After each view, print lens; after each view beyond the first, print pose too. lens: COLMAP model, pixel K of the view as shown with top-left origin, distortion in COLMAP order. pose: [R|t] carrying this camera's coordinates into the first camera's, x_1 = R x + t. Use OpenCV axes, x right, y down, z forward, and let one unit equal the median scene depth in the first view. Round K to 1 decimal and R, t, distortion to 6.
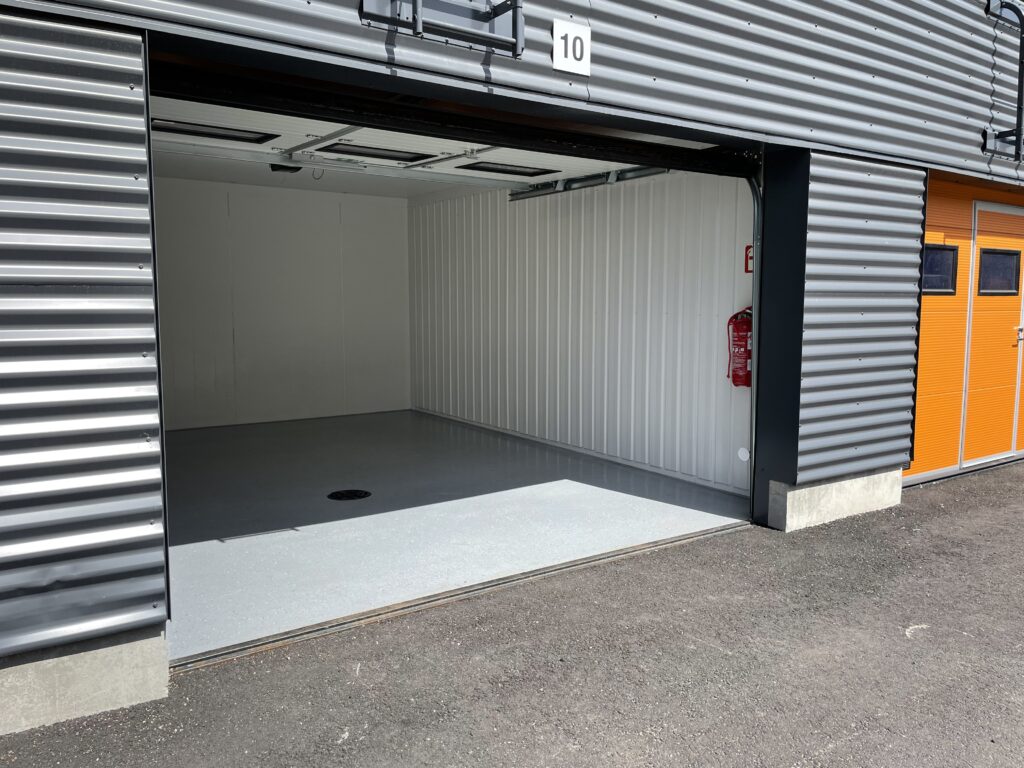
lens RADIAL K [[775.9, 0, 511.4], [0, 775.9, 378.7], [0, 0, 1]] dist [0.087169, -0.115893]
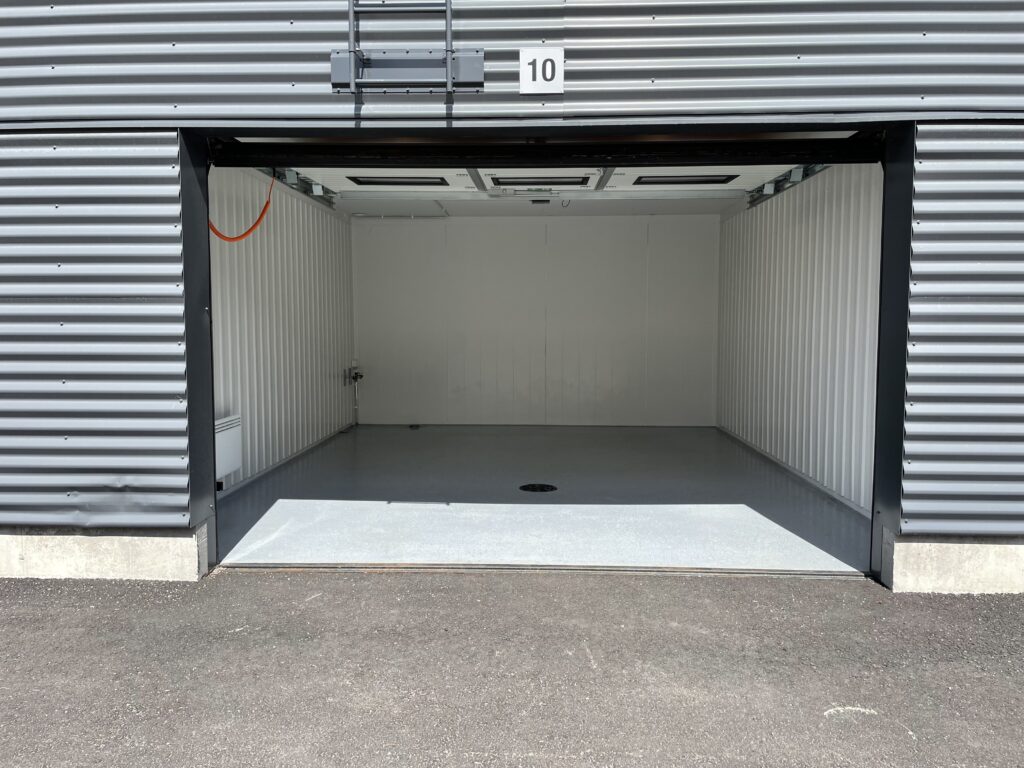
lens RADIAL K [[775.9, 0, 509.3], [0, 775.9, 380.7], [0, 0, 1]] dist [0.087169, -0.115893]
pose [[0.801788, 0.044536, -0.595947, 0.589752], [-0.060022, 0.998178, -0.006159, 0.007215], [0.594587, 0.040708, 0.803000, 0.114733]]
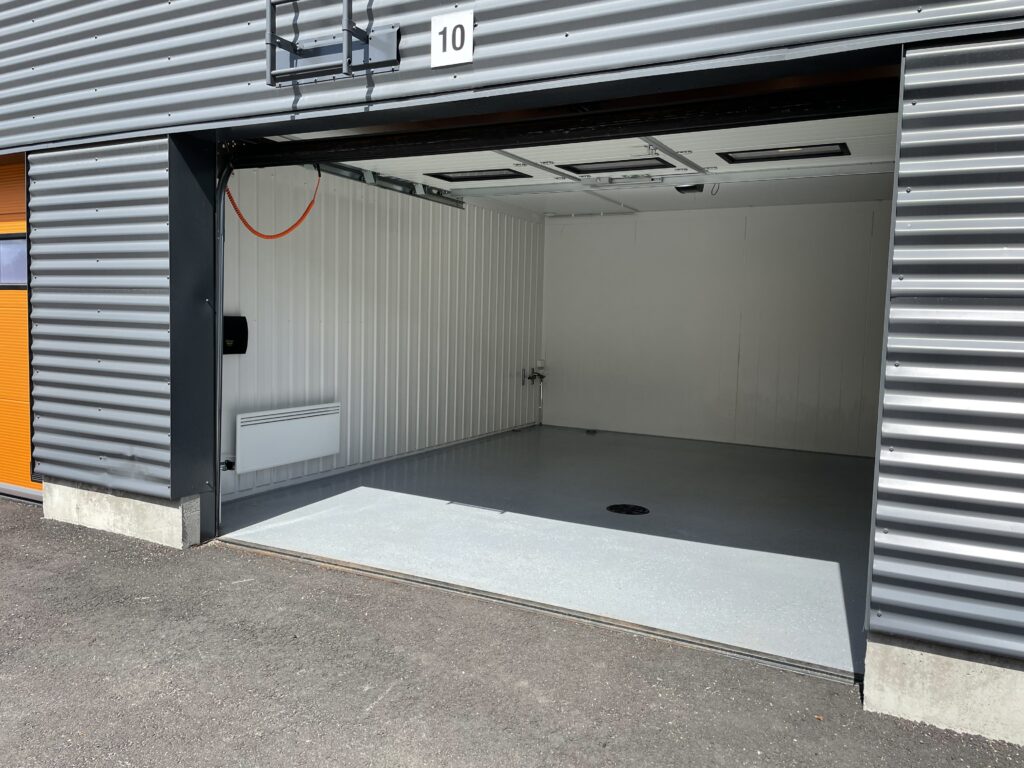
lens RADIAL K [[775.9, 0, 512.0], [0, 775.9, 384.5], [0, 0, 1]] dist [0.087169, -0.115893]
pose [[0.467696, 0.085050, -0.879788, 0.838892], [-0.117218, 0.992536, 0.033636, -0.037665], [0.876082, 0.087395, 0.474175, 0.548401]]
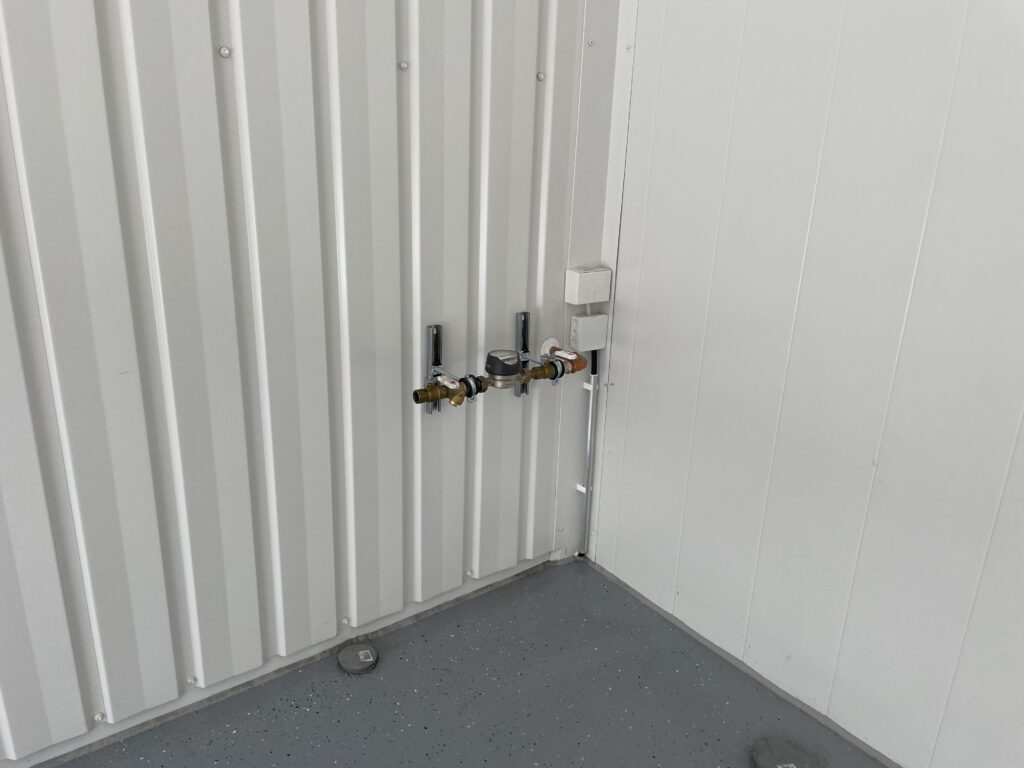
lens RADIAL K [[775.9, 0, 512.3], [0, 775.9, 384.6], [0, 0, 1]] dist [0.087169, -0.115893]
pose [[0.053392, 0.324781, -0.944281, -0.760629], [-0.131090, 0.939726, 0.315803, -0.116092], [0.989932, 0.106924, 0.092749, 1.662622]]
